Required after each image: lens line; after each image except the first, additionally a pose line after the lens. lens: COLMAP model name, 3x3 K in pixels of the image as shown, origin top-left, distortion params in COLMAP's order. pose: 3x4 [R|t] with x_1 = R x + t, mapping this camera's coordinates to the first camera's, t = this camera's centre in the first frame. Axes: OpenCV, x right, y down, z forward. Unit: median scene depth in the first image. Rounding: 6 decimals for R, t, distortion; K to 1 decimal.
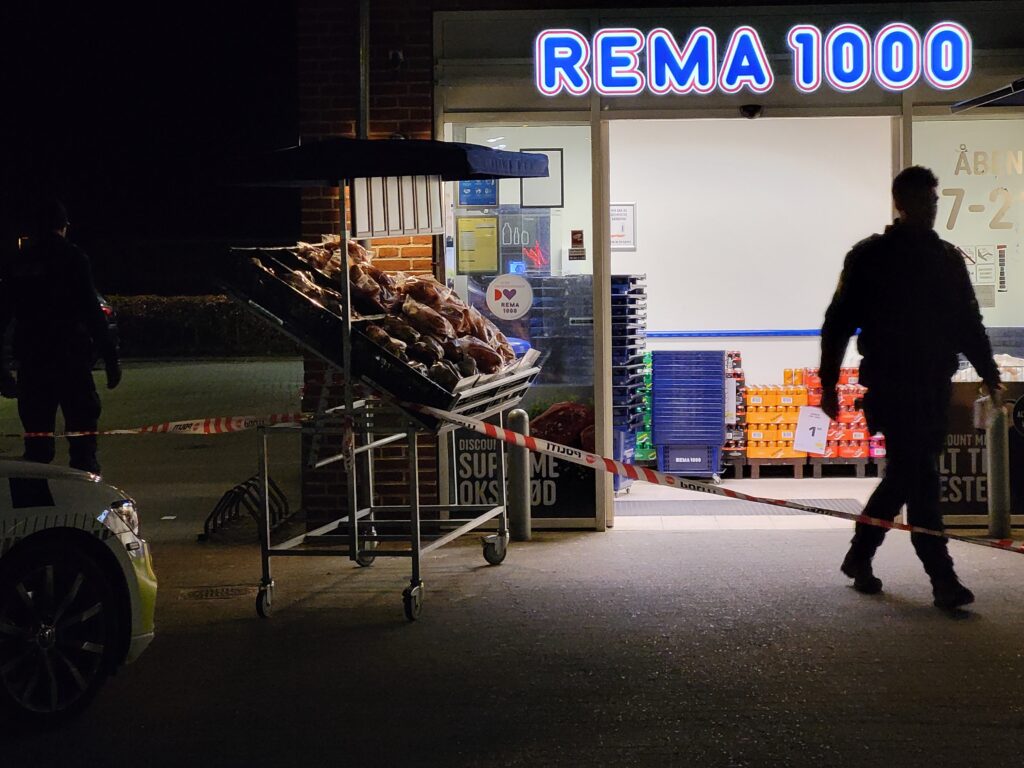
lens RADIAL K [[2453.2, 0, 512.1], [0, 2453.2, 382.5], [0, 0, 1]] dist [0.014971, 0.000000]
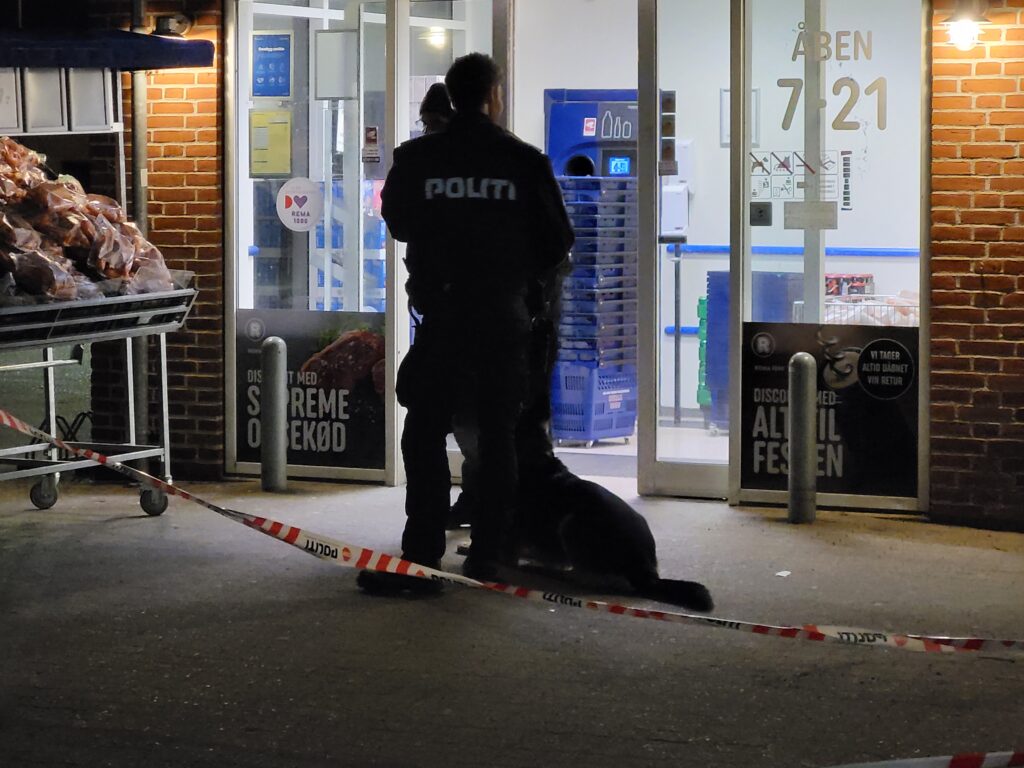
lens RADIAL K [[2922.2, 0, 511.6], [0, 2922.2, 383.7], [0, 0, 1]] dist [-0.099999, 0.000000]
pose [[0.921512, 0.042568, -0.386009, 0.464039], [-0.029570, 0.998780, 0.039552, -0.015202], [0.387222, -0.025033, 0.921647, 0.095972]]
